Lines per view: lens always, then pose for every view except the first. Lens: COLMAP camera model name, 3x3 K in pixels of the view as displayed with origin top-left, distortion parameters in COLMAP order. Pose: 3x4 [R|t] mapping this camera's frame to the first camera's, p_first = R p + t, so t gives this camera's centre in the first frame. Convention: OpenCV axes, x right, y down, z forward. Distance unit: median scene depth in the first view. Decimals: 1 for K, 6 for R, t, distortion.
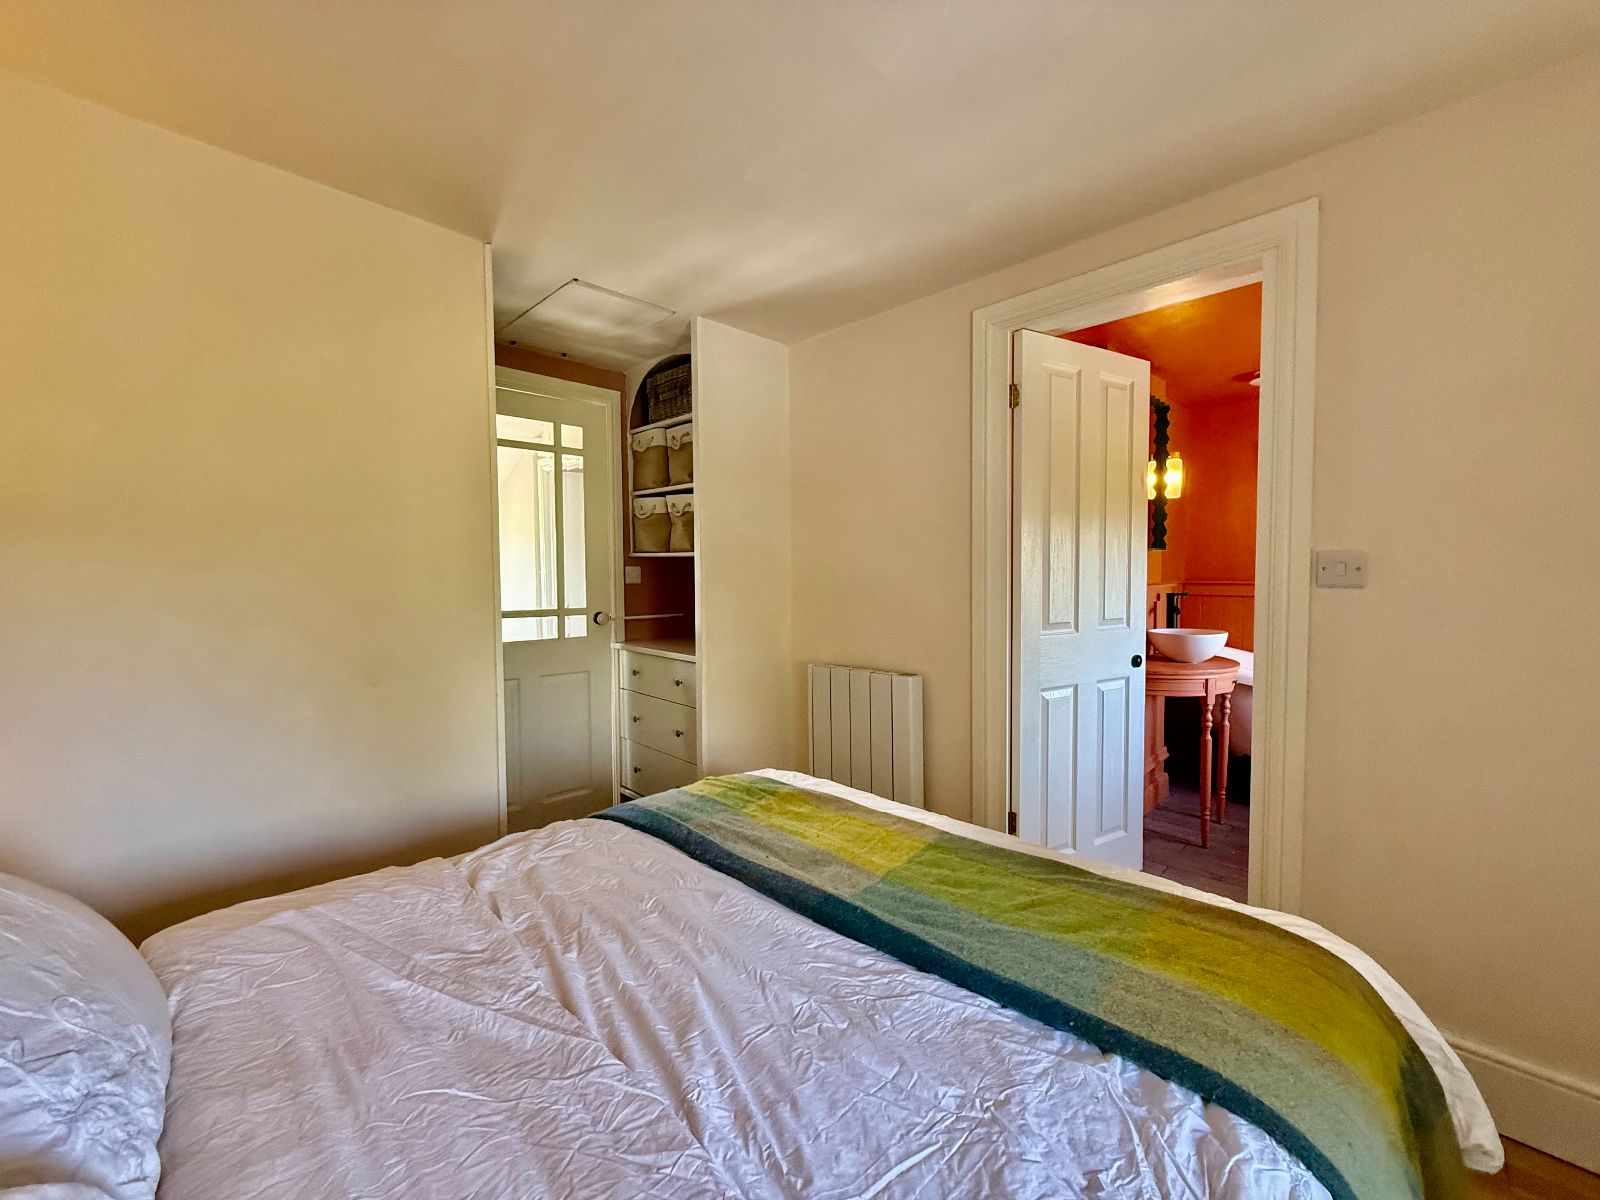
lens RADIAL K [[637.9, 0, 804.7], [0, 637.9, 605.1], [0, 0, 1]] dist [0.012530, -0.000117]
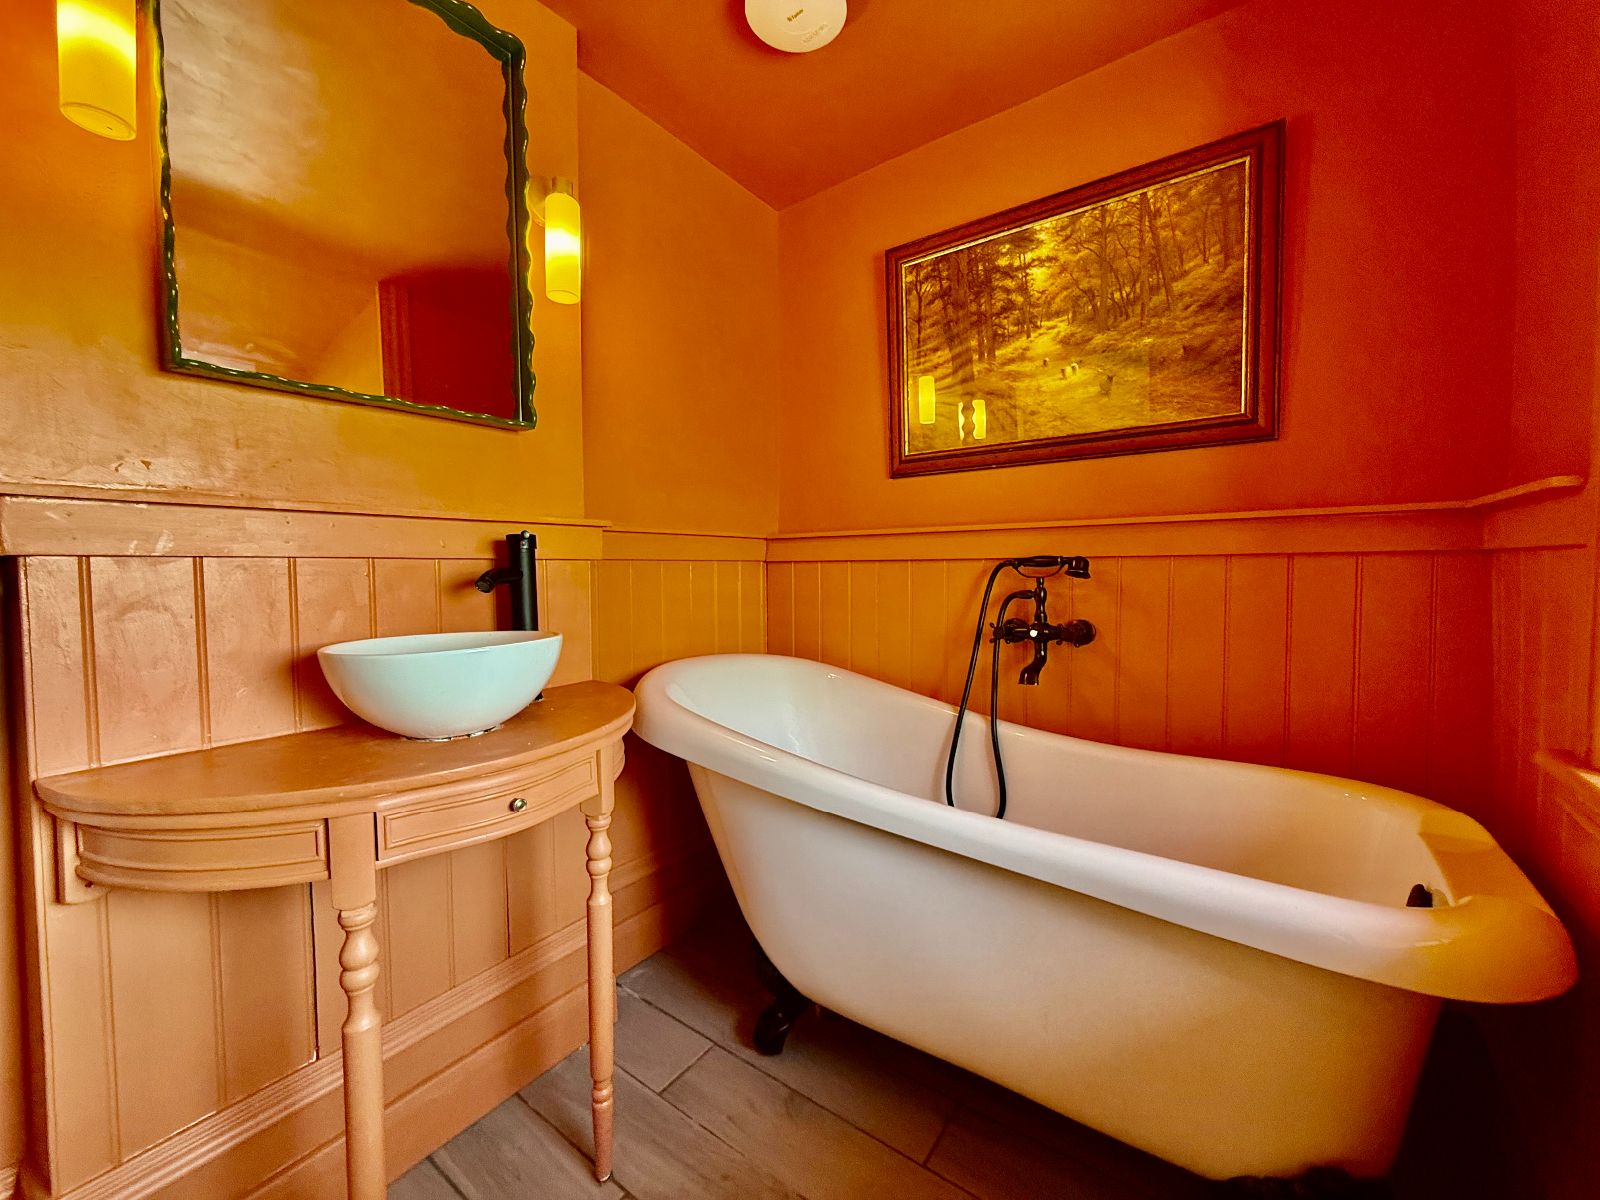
lens RADIAL K [[637.9, 0, 804.7], [0, 637.9, 605.1], [0, 0, 1]] dist [0.012530, -0.000117]
pose [[0.988761, -0.014520, 0.148796, 0.675494], [0.011399, 0.999697, 0.021806, 0.011849], [-0.149067, -0.019865, 0.988628, 0.603824]]
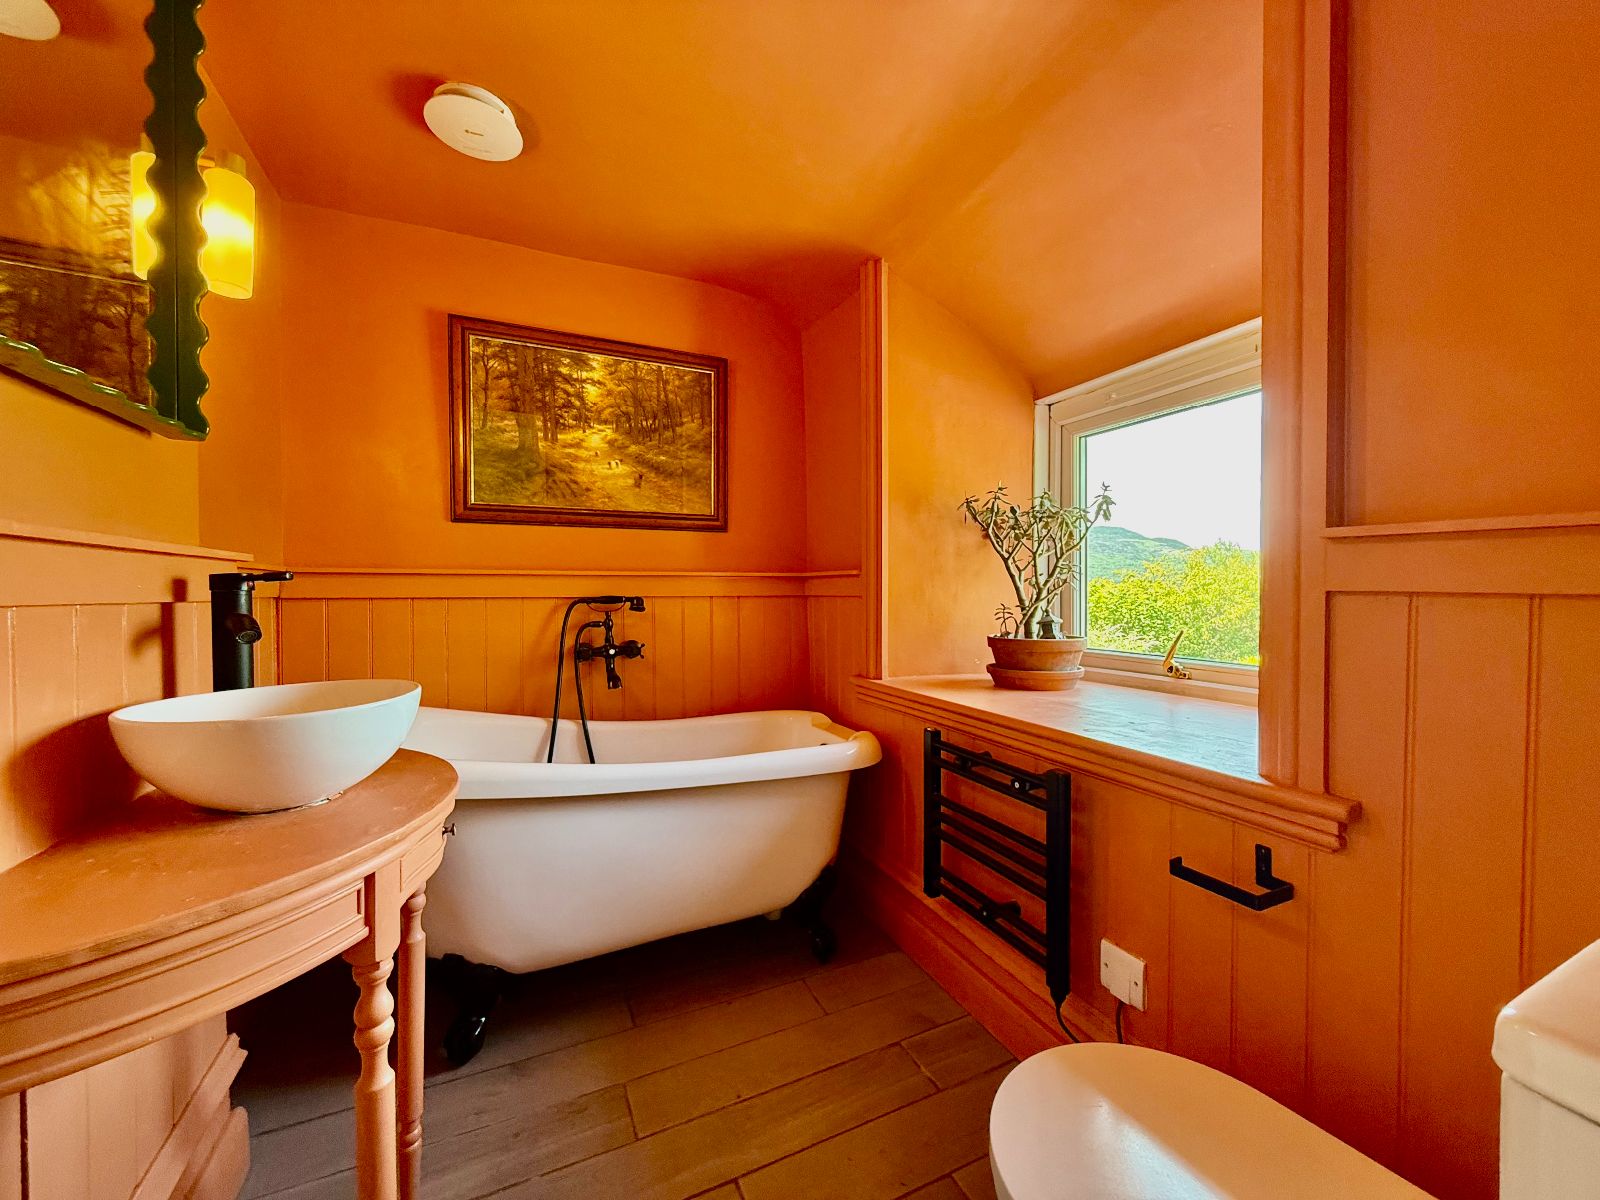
lens RADIAL K [[637.9, 0, 804.7], [0, 637.9, 605.1], [0, 0, 1]] dist [0.012530, -0.000117]
pose [[0.364648, -0.012136, 0.931067, 0.381381], [0.041644, 0.999127, -0.003287, 0.007955], [-0.930214, 0.039972, 0.364835, 0.624869]]
